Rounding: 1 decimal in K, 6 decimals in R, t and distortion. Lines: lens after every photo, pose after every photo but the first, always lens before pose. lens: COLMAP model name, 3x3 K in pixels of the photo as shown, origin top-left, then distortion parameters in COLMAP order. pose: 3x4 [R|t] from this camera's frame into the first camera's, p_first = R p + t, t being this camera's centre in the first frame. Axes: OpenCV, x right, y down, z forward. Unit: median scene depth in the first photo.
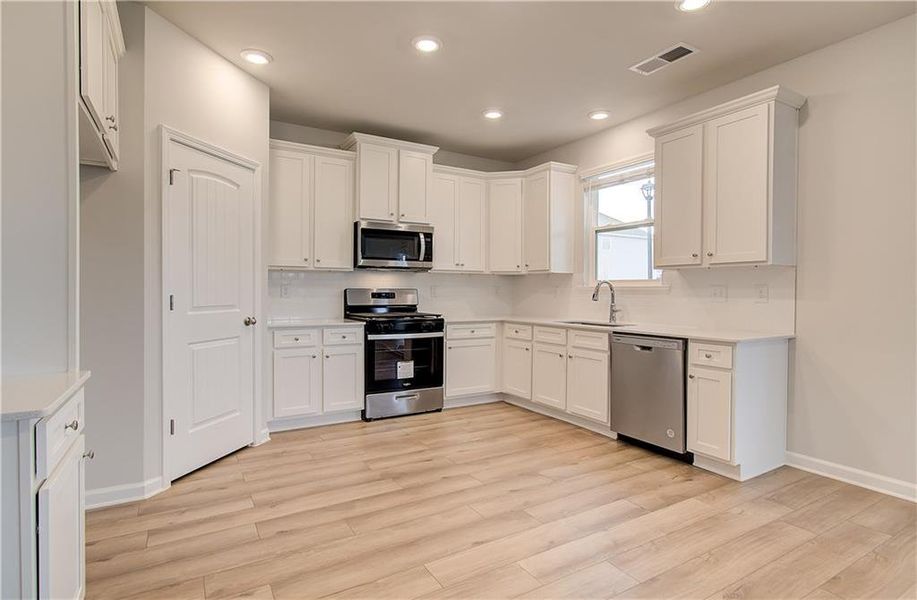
lens RADIAL K [[486.7, 0, 489.4], [0, 486.7, 295.2], [0, 0, 1]] dist [-0.002340, 0.001587]
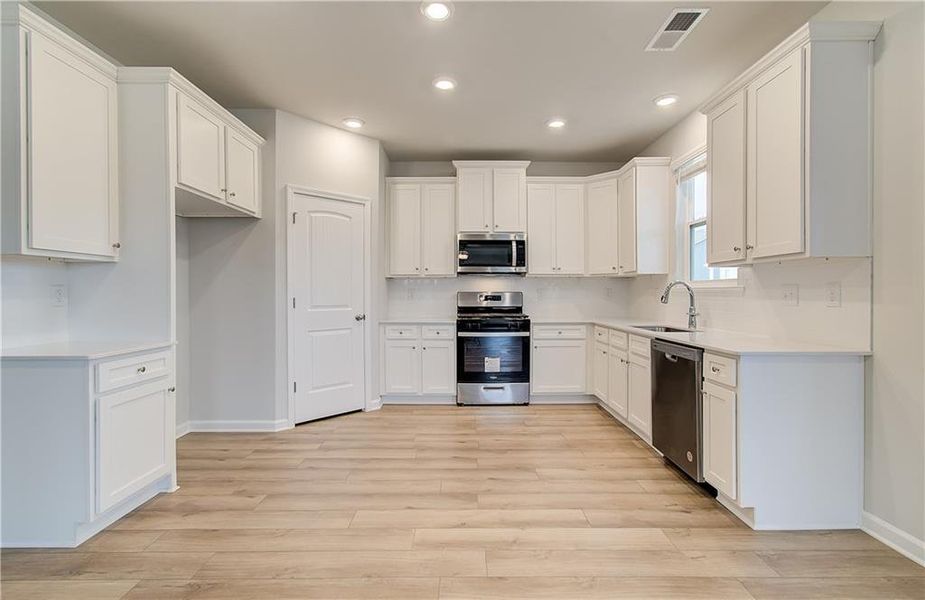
lens RADIAL K [[457.7, 0, 457.3], [0, 457.7, 293.5], [0, 0, 1]] dist [-0.000895, 0.002190]
pose [[0.840817, -0.006132, -0.541285, 0.380045], [0.000437, 0.999943, -0.010649, 0.001785], [0.541319, 0.008718, 0.840772, 0.072186]]
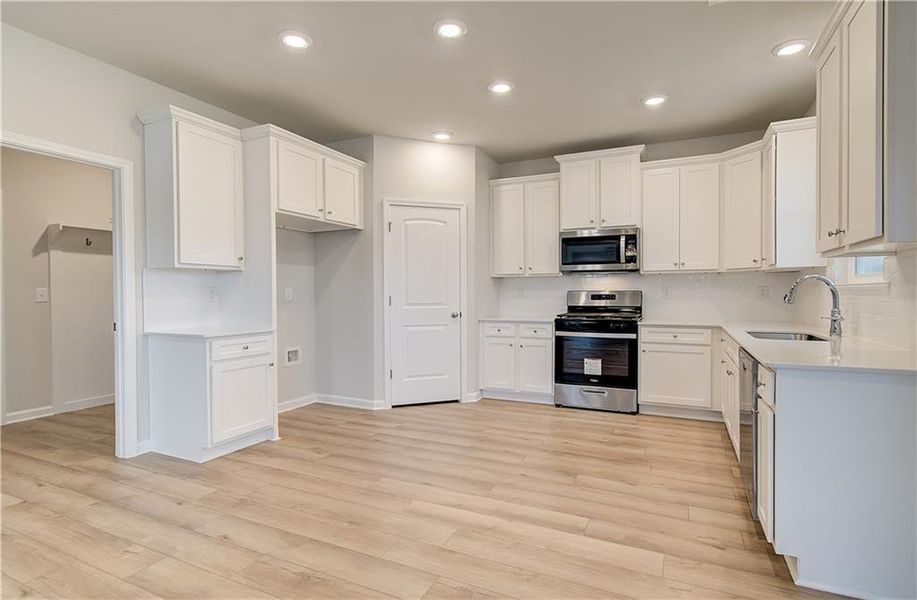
lens RADIAL K [[469.5, 0, 440.4], [0, 469.5, 298.6], [0, 0, 1]] dist [-0.010497, 0.005867]
pose [[0.513428, 0.002816, -0.858128, 0.606607], [-0.002336, 0.999995, 0.001884, 0.003530], [0.858129, 0.001037, 0.513432, 0.213098]]
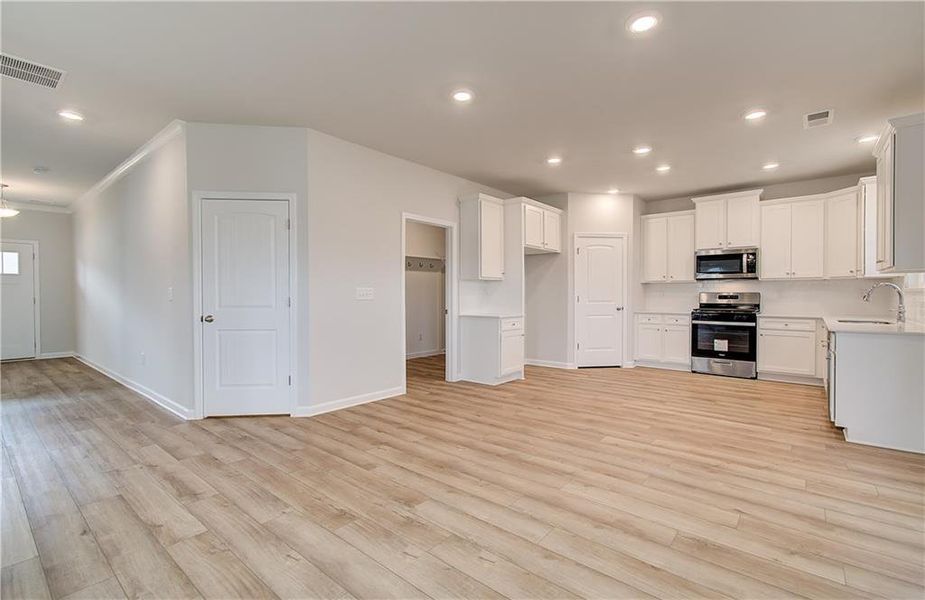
lens RADIAL K [[449.7, 0, 456.7], [0, 449.7, 299.4], [0, 0, 1]] dist [0.009177, 0.005565]
pose [[0.342927, 0.004490, -0.939351, 0.991376], [-0.006495, 0.999976, 0.002408, 0.011693], [0.939340, 0.005275, 0.342948, -0.304858]]
